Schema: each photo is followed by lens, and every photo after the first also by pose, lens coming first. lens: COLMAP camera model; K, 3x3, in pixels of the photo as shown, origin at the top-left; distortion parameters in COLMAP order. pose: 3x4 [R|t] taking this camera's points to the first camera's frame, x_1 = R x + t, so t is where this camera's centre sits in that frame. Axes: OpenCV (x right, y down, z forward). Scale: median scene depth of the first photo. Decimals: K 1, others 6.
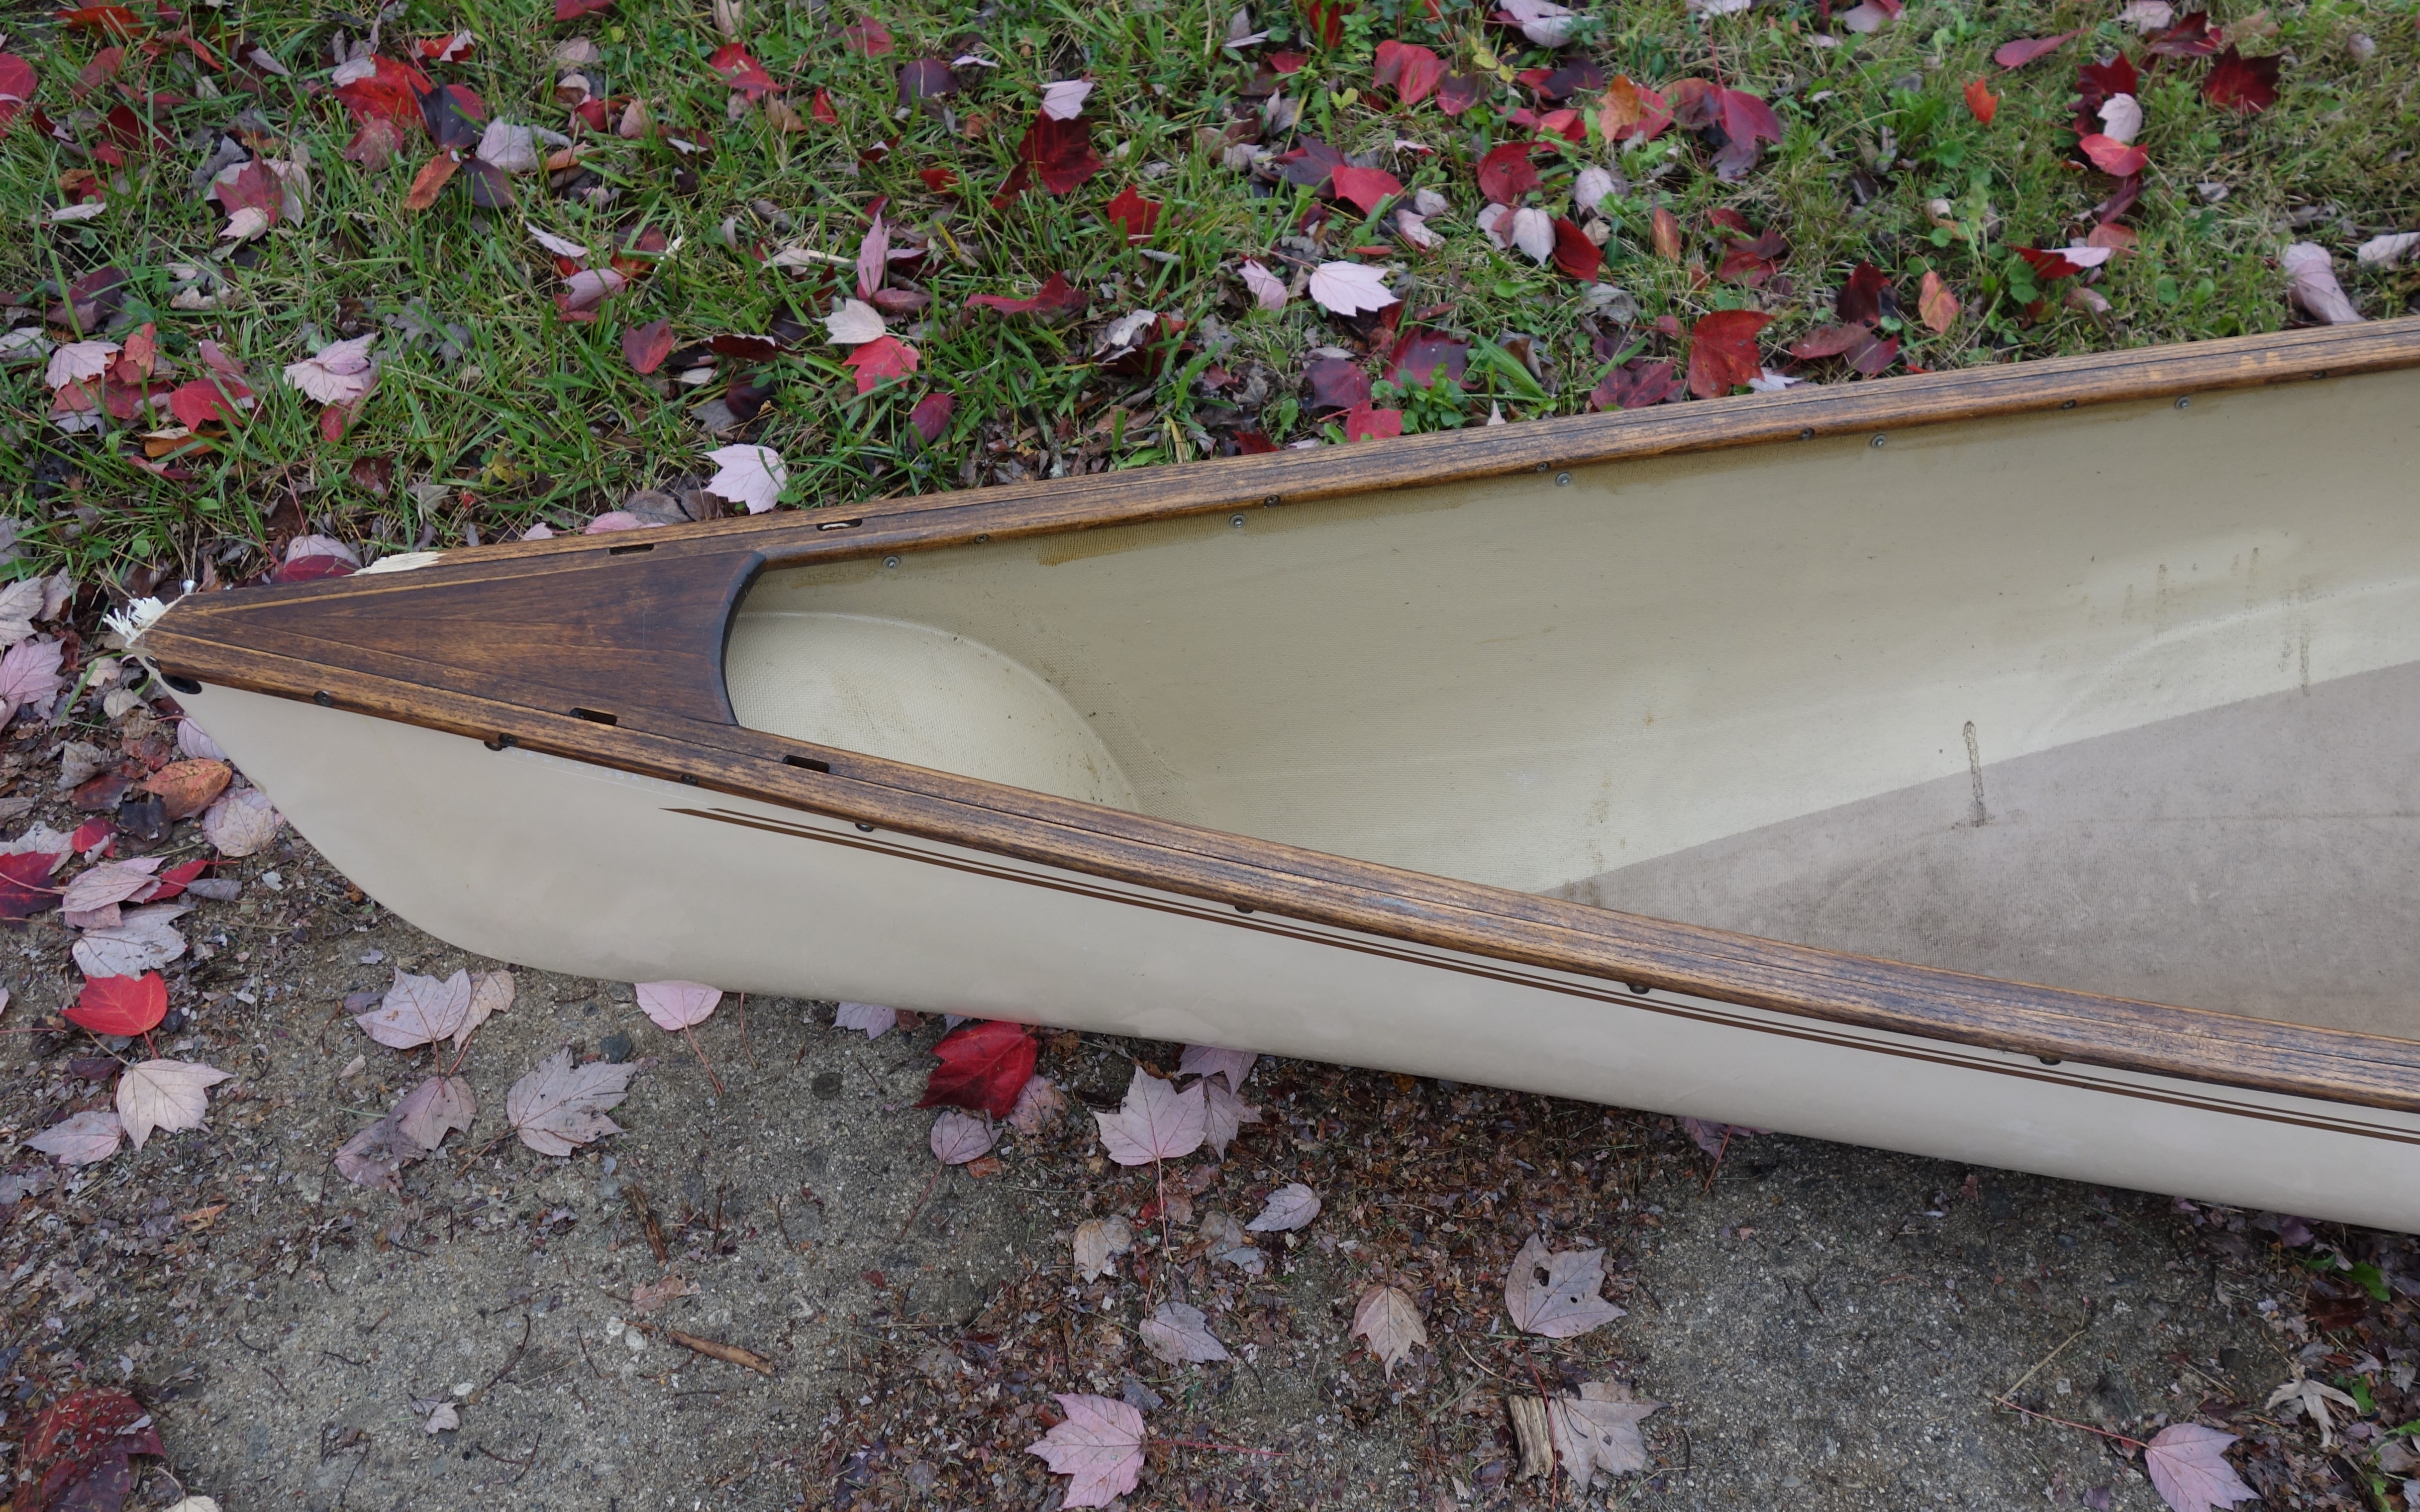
lens RADIAL K [[2161.2, 0, 1210.0], [0, 2161.2, 750.1], [0, 0, 1]] dist [0.008868, -0.009681]
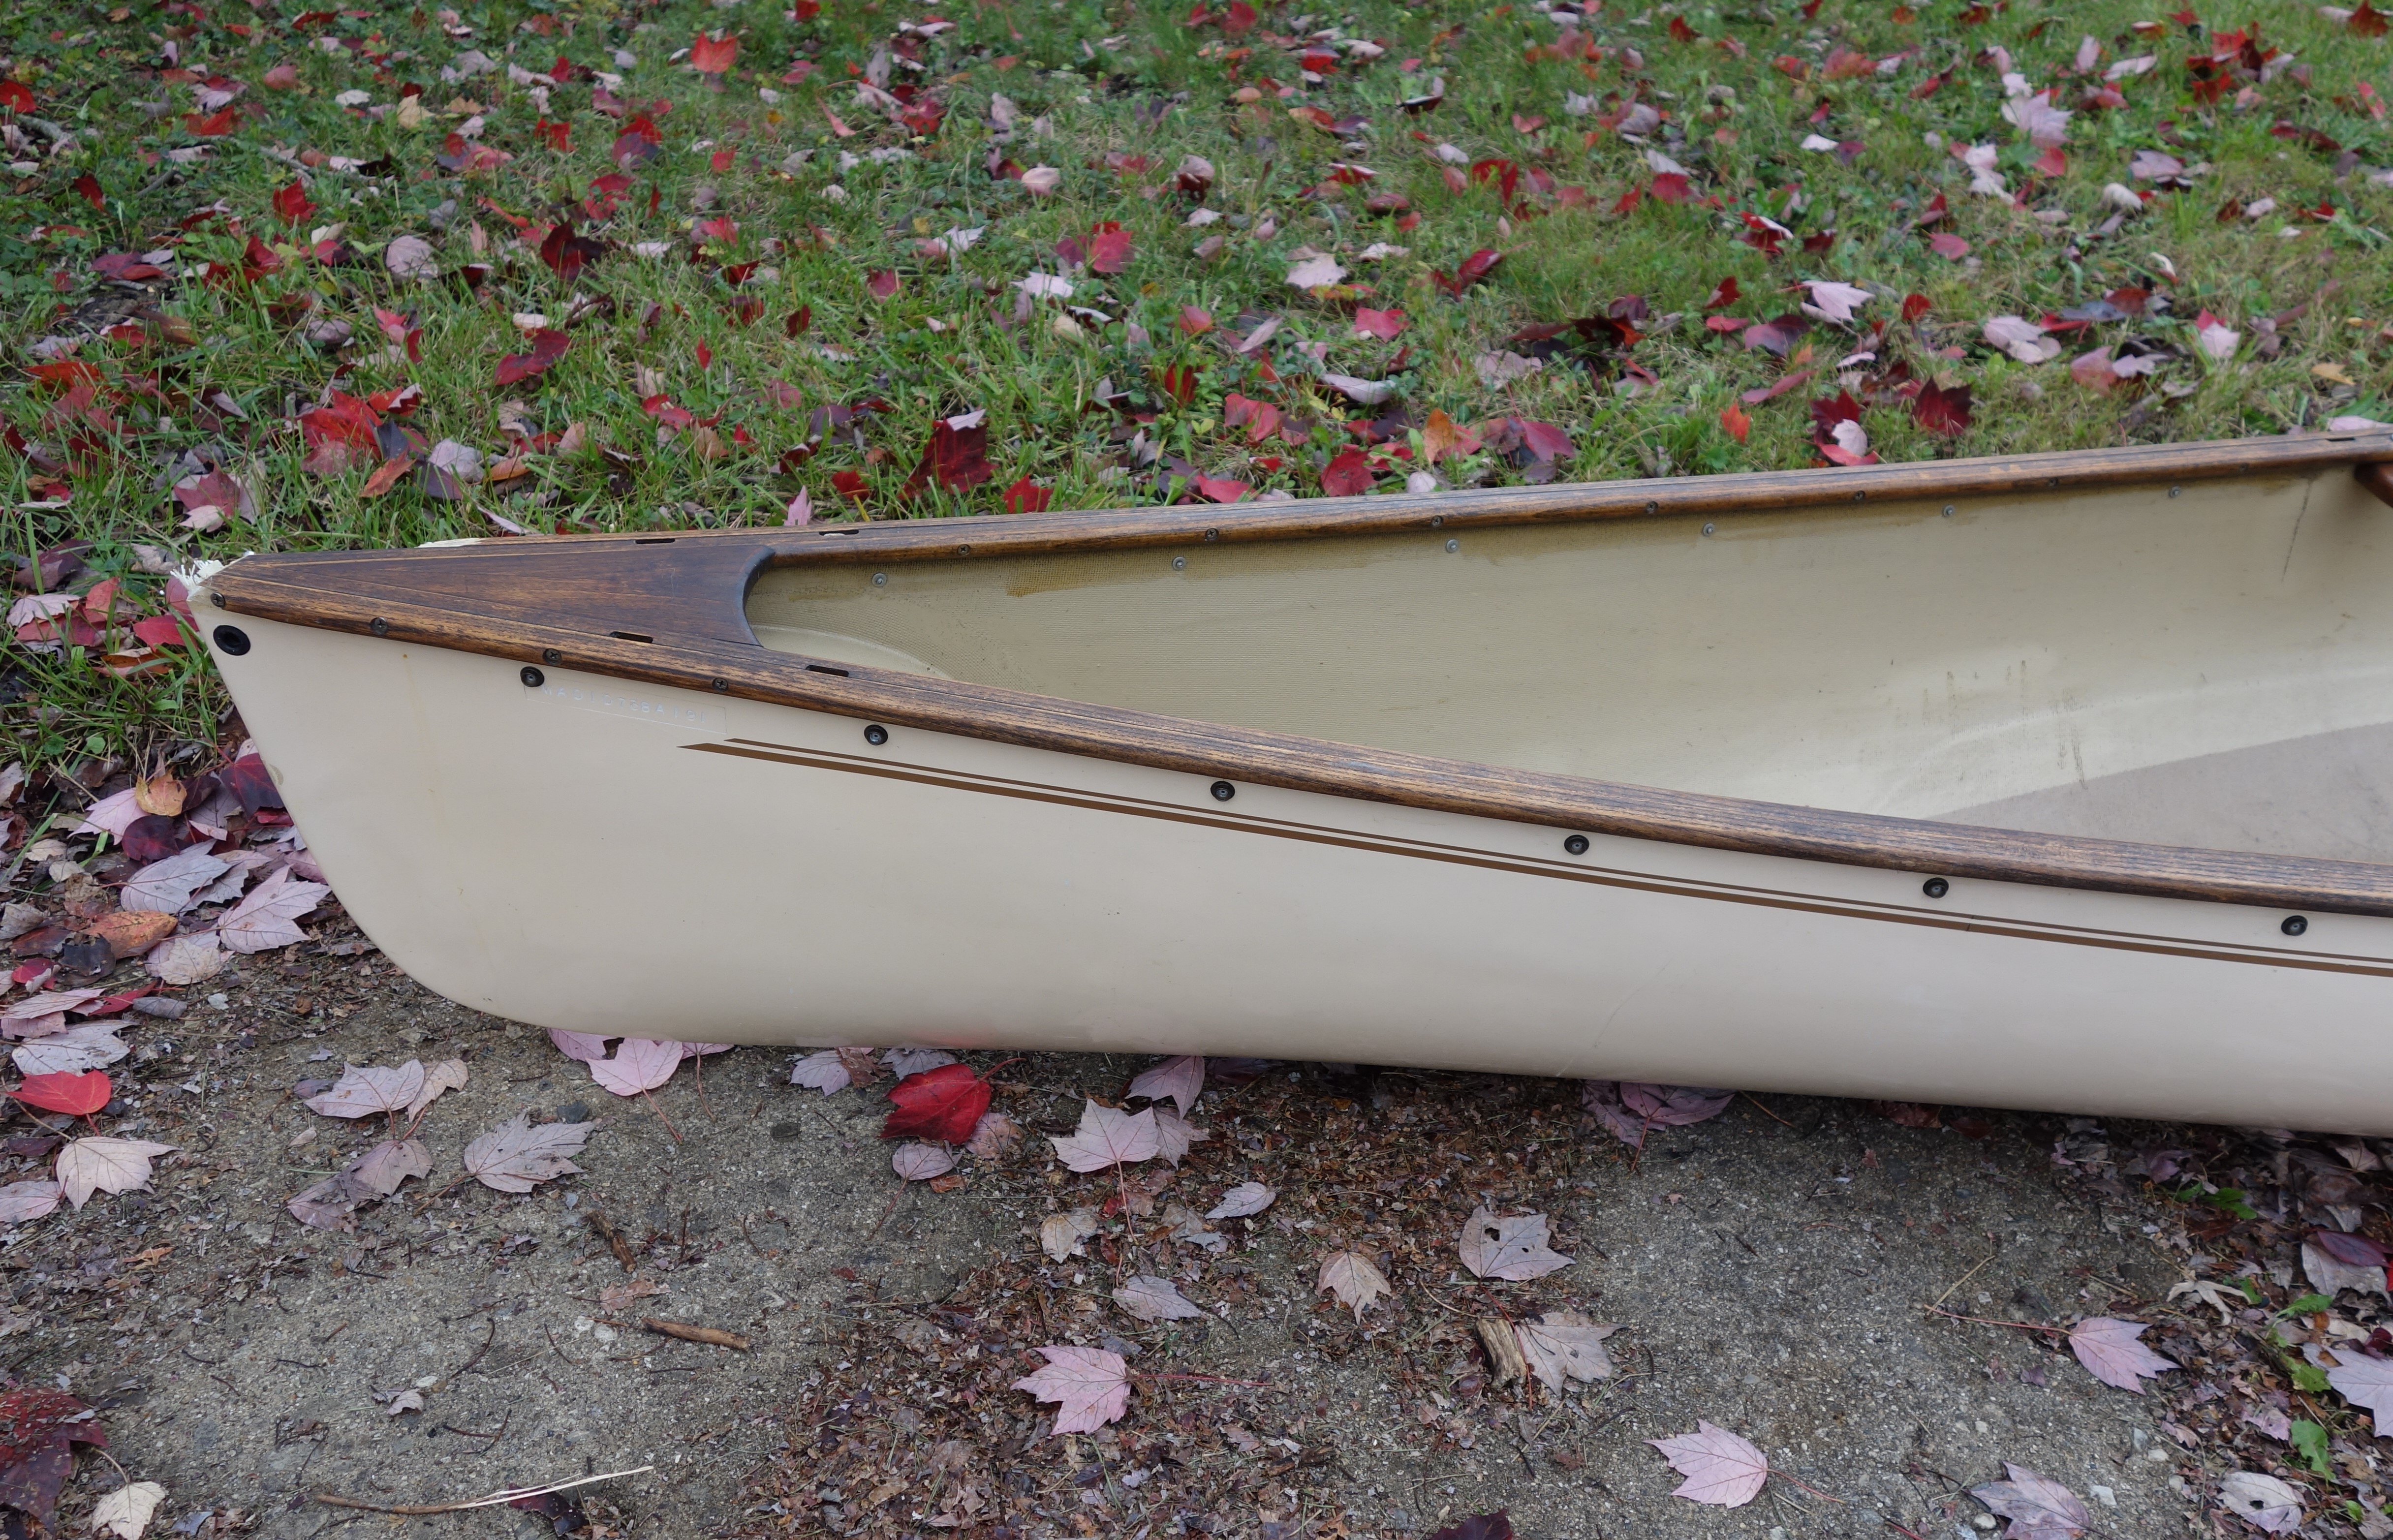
lens RADIAL K [[2139.5, 0, 1195.3], [0, 2139.5, 778.7], [0, 0, 1]] dist [0.003836, 0.001575]
pose [[0.994193, -0.008286, 0.107289, -0.096892], [0.041158, 0.950503, -0.307976, 0.337197], [-0.099427, 0.310604, 0.945325, -0.036400]]
